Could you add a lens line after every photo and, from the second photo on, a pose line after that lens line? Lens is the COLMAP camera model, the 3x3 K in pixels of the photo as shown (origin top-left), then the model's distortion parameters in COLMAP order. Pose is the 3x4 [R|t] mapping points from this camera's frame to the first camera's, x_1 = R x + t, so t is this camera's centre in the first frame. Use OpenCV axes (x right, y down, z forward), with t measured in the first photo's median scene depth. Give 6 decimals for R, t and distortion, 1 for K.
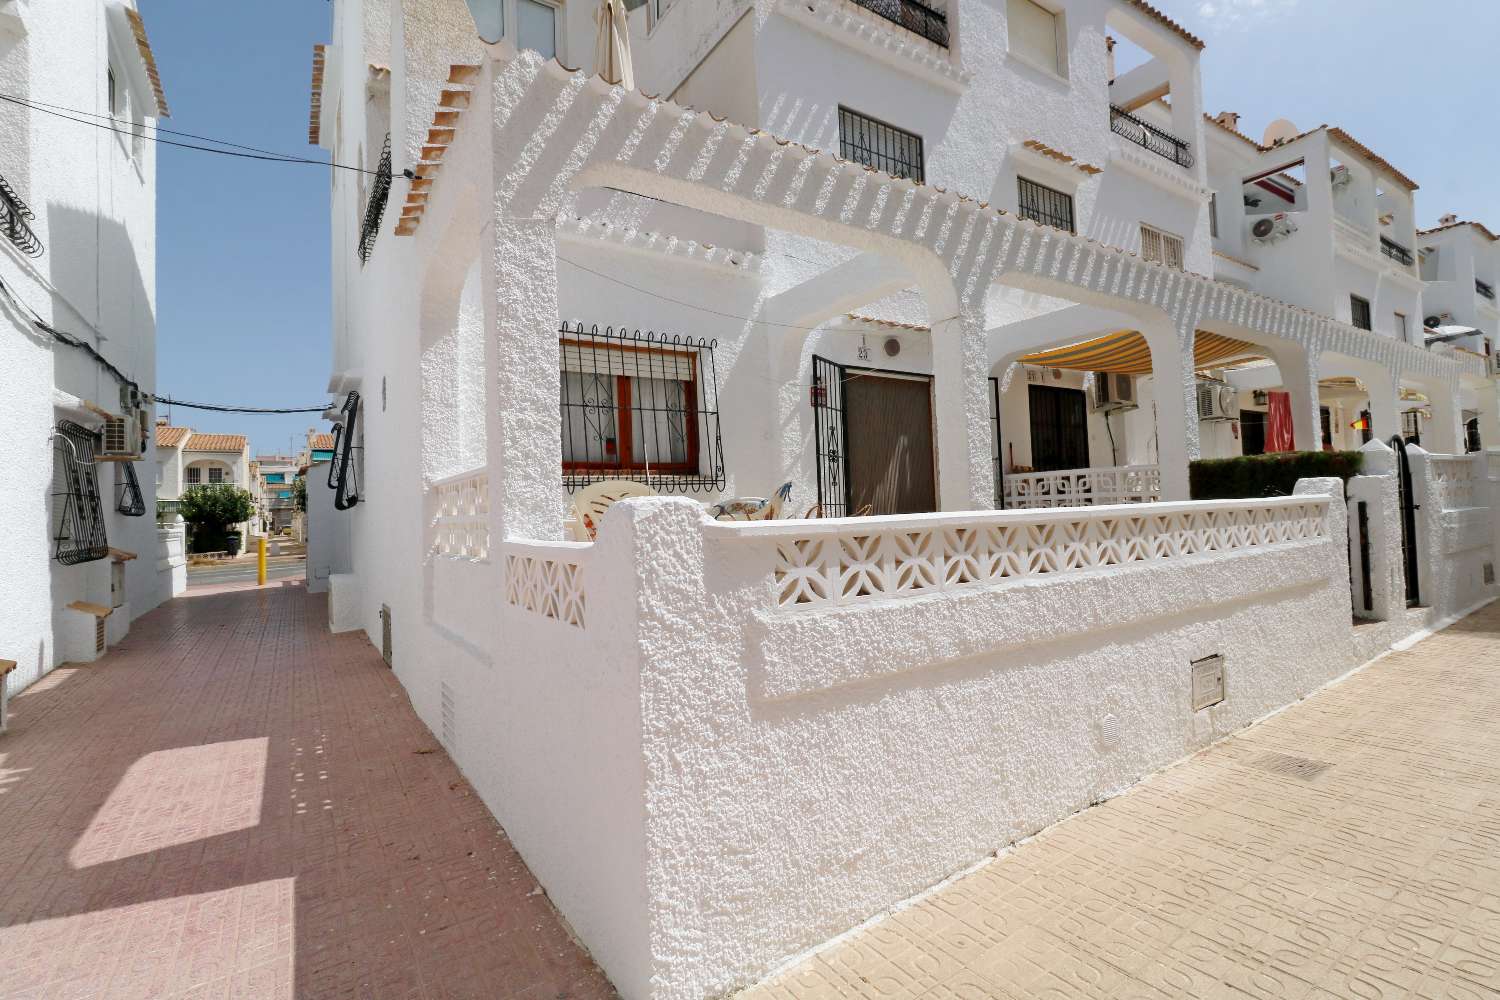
lens RADIAL K [[693.3, 0, 750.5], [0, 693.3, 493.2], [0, 0, 1]] dist [0.004623, -0.001210]
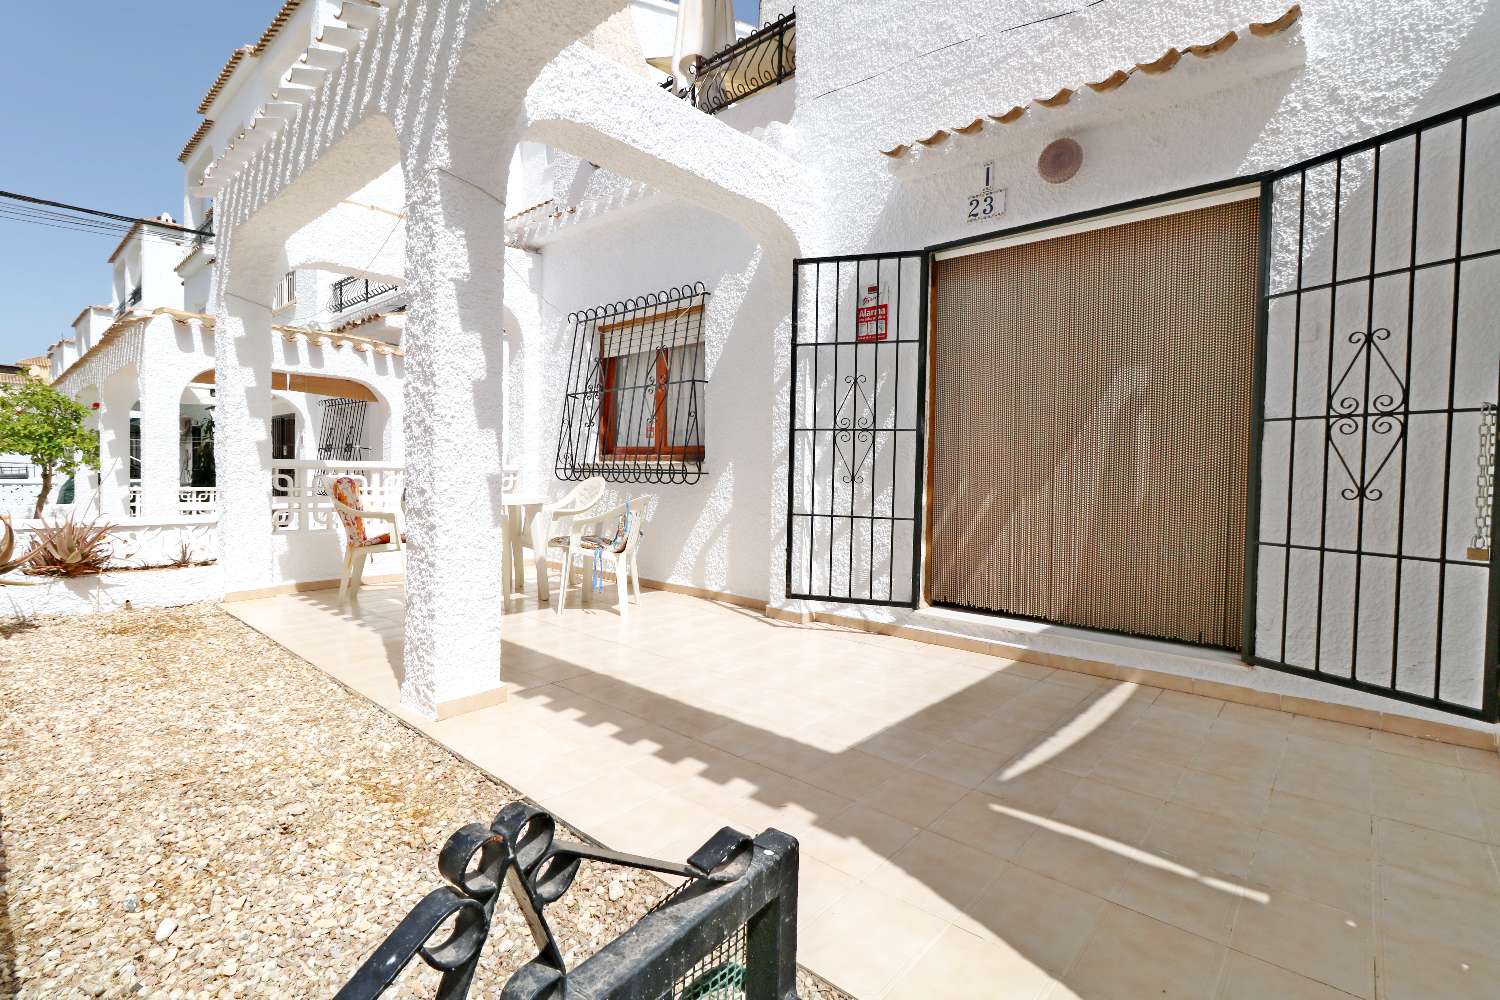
lens RADIAL K [[693.3, 0, 740.7], [0, 693.3, 489.4], [0, 0, 1]] dist [0.004623, -0.001210]
pose [[0.241602, 0.068056, -0.967986, 0.603241], [-0.000347, 0.997544, 0.070048, -0.043724], [0.970375, -0.016588, 0.241032, 0.742004]]
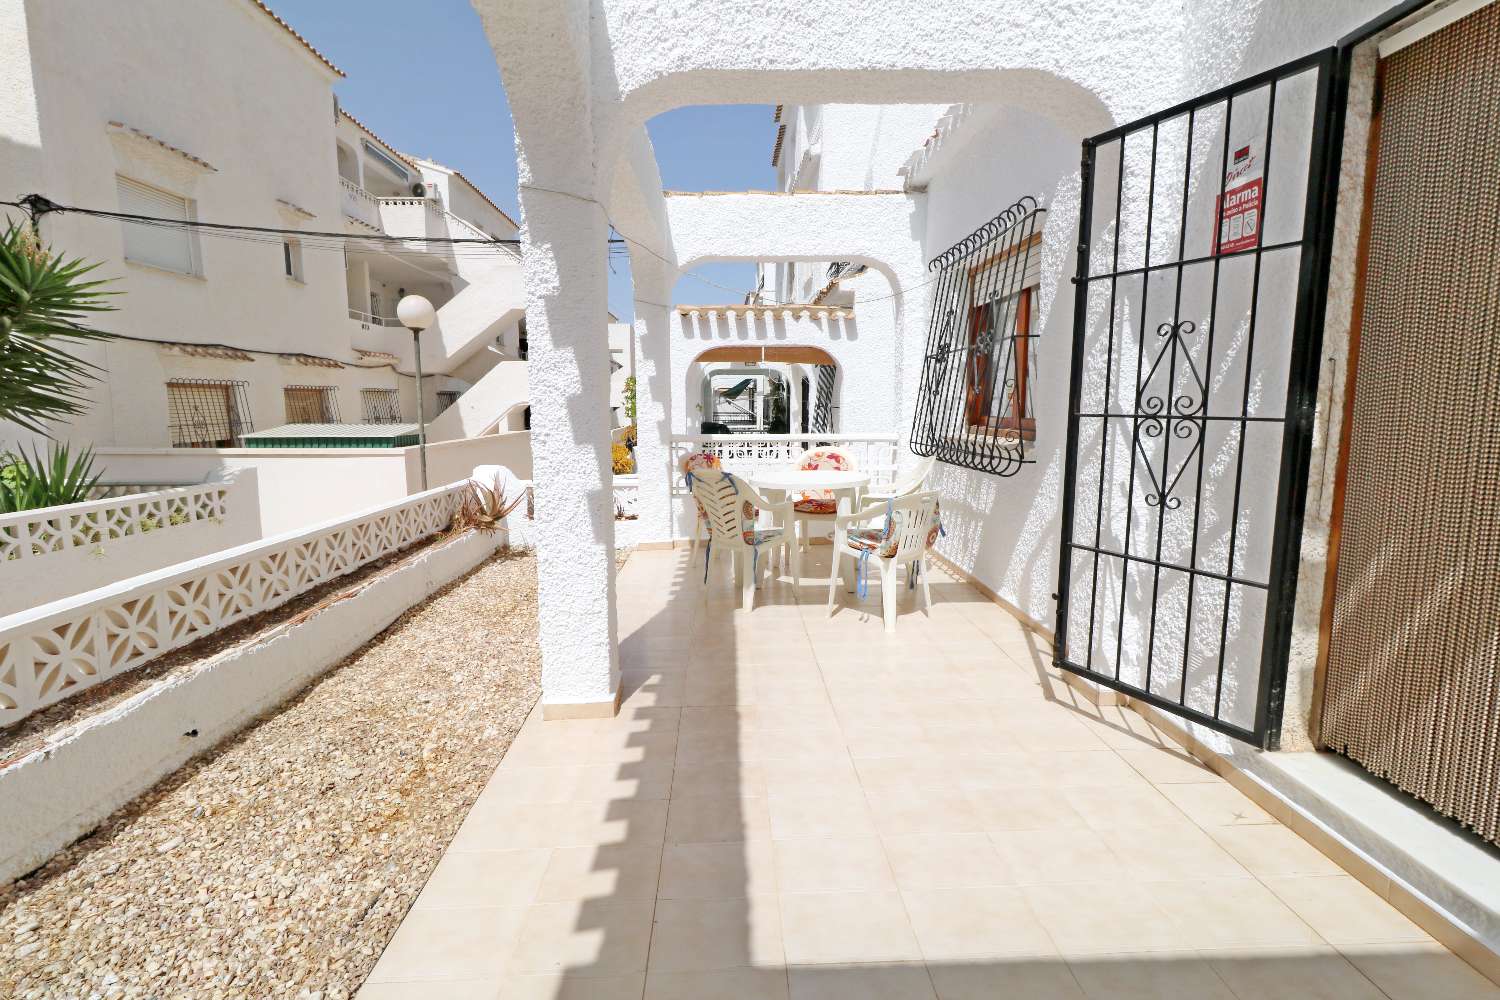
lens RADIAL K [[693.3, 0, 741.3], [0, 693.3, 489.8], [0, 0, 1]] dist [0.004623, -0.001210]
pose [[-0.535959, 0.147945, -0.831180, 0.472705], [0.049770, 0.988350, 0.143828, -0.073800], [0.842776, 0.035718, -0.537079, 0.960390]]
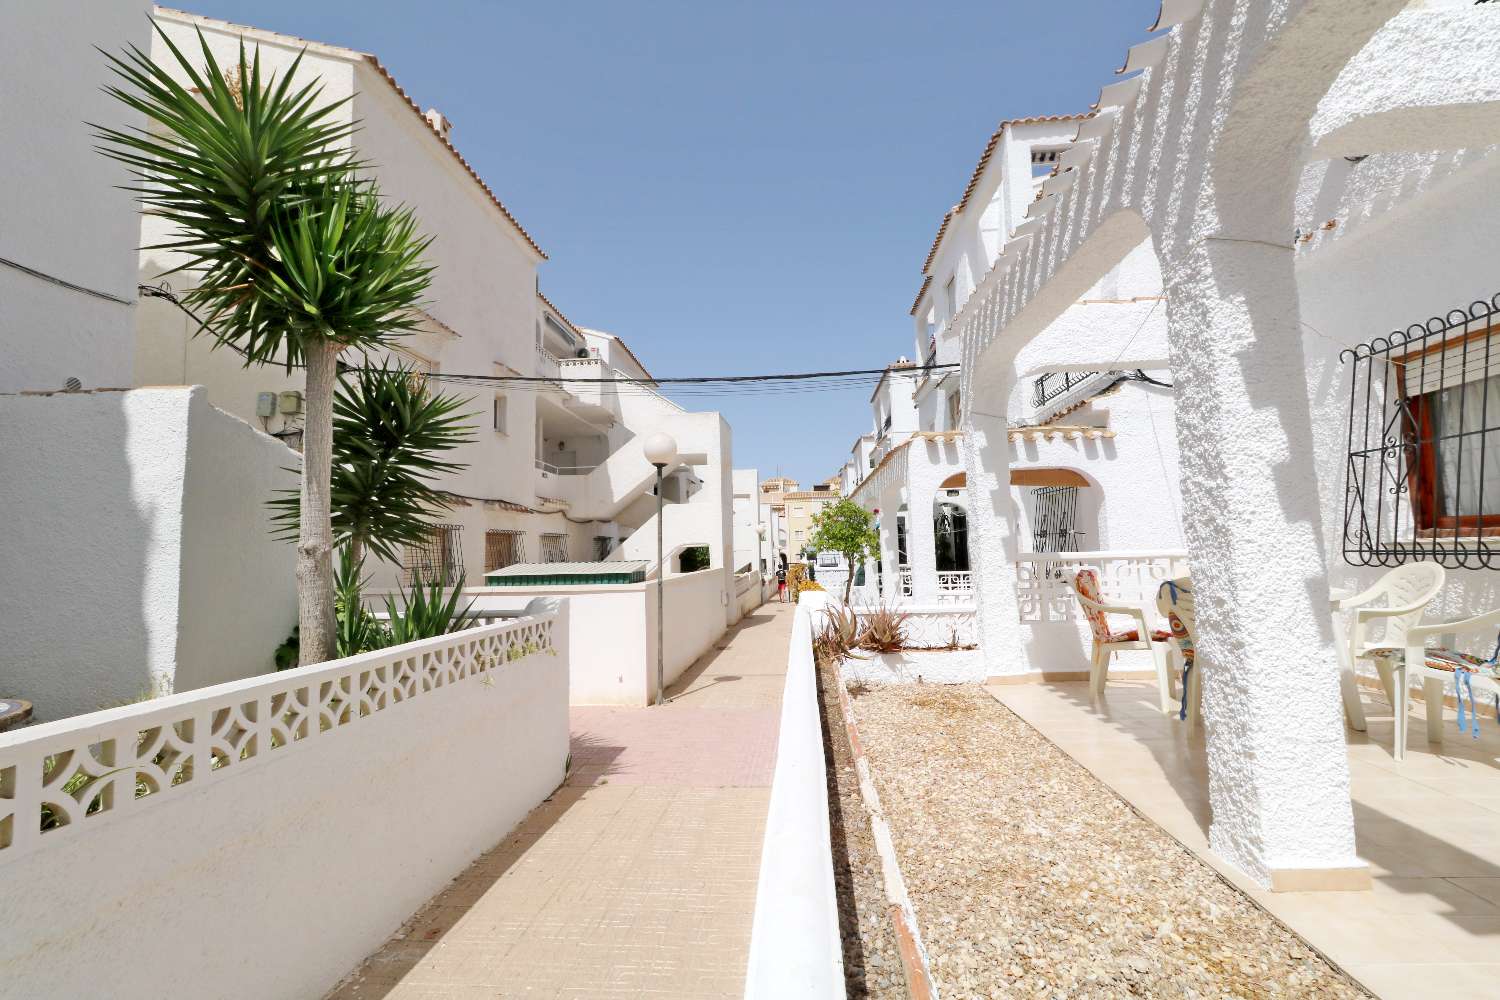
lens RADIAL K [[693.3, 0, 744.9], [0, 693.3, 486.8], [0, 0, 1]] dist [0.004623, -0.001210]
pose [[-0.621031, -0.014678, -0.783649, 0.591351], [0.075417, 0.994066, -0.078385, -0.059605], [0.780149, -0.107780, -0.616239, 0.700900]]
